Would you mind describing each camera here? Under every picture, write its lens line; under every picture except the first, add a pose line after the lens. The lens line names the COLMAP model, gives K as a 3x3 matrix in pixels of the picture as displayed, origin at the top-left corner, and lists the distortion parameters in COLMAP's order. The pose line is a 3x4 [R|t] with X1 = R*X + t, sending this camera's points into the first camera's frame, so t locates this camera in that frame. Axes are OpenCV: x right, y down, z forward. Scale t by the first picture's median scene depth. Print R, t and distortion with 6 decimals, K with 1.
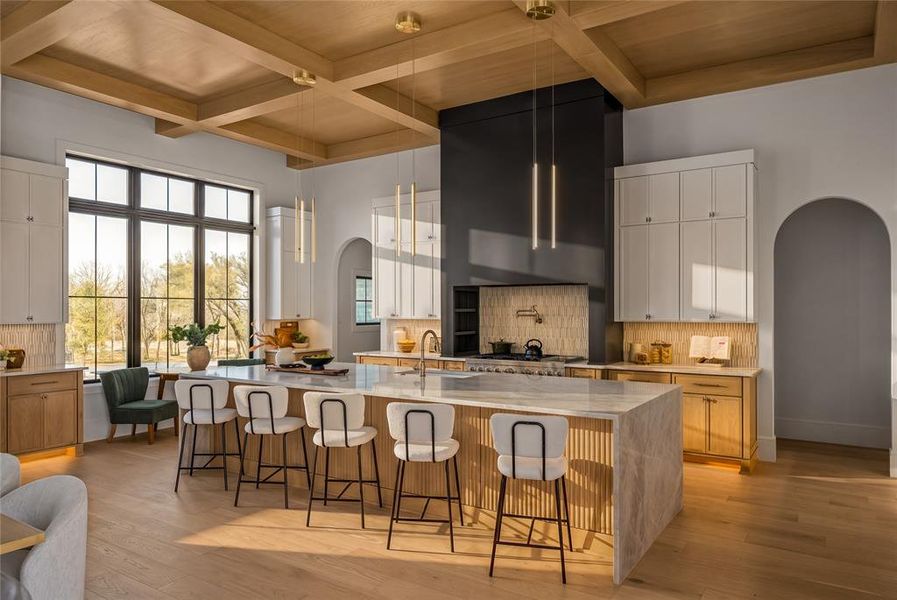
lens RADIAL K [[601.1, 0, 443.2], [0, 601.1, 307.4], [0, 0, 1]] dist [-0.004622, -0.000910]
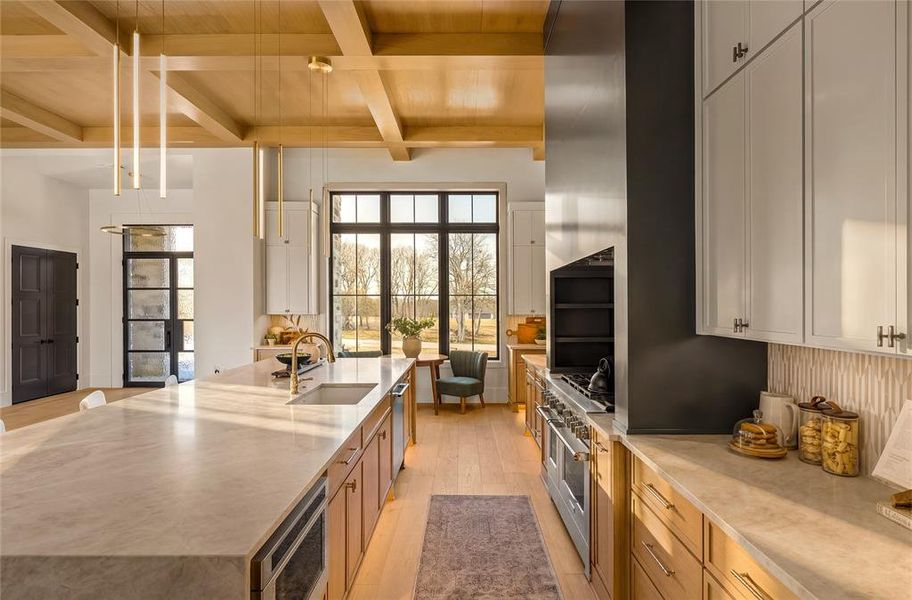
lens RADIAL K [[465.0, 0, 456.0], [0, 465.0, 300.0], [0, 0, 1]] dist [-0.003100, -0.000359]
pose [[0.536321, -0.004166, -0.844004, 0.357622], [-0.001296, 0.999983, -0.005759, -0.000009], [0.844013, 0.004183, 0.536306, 0.548847]]
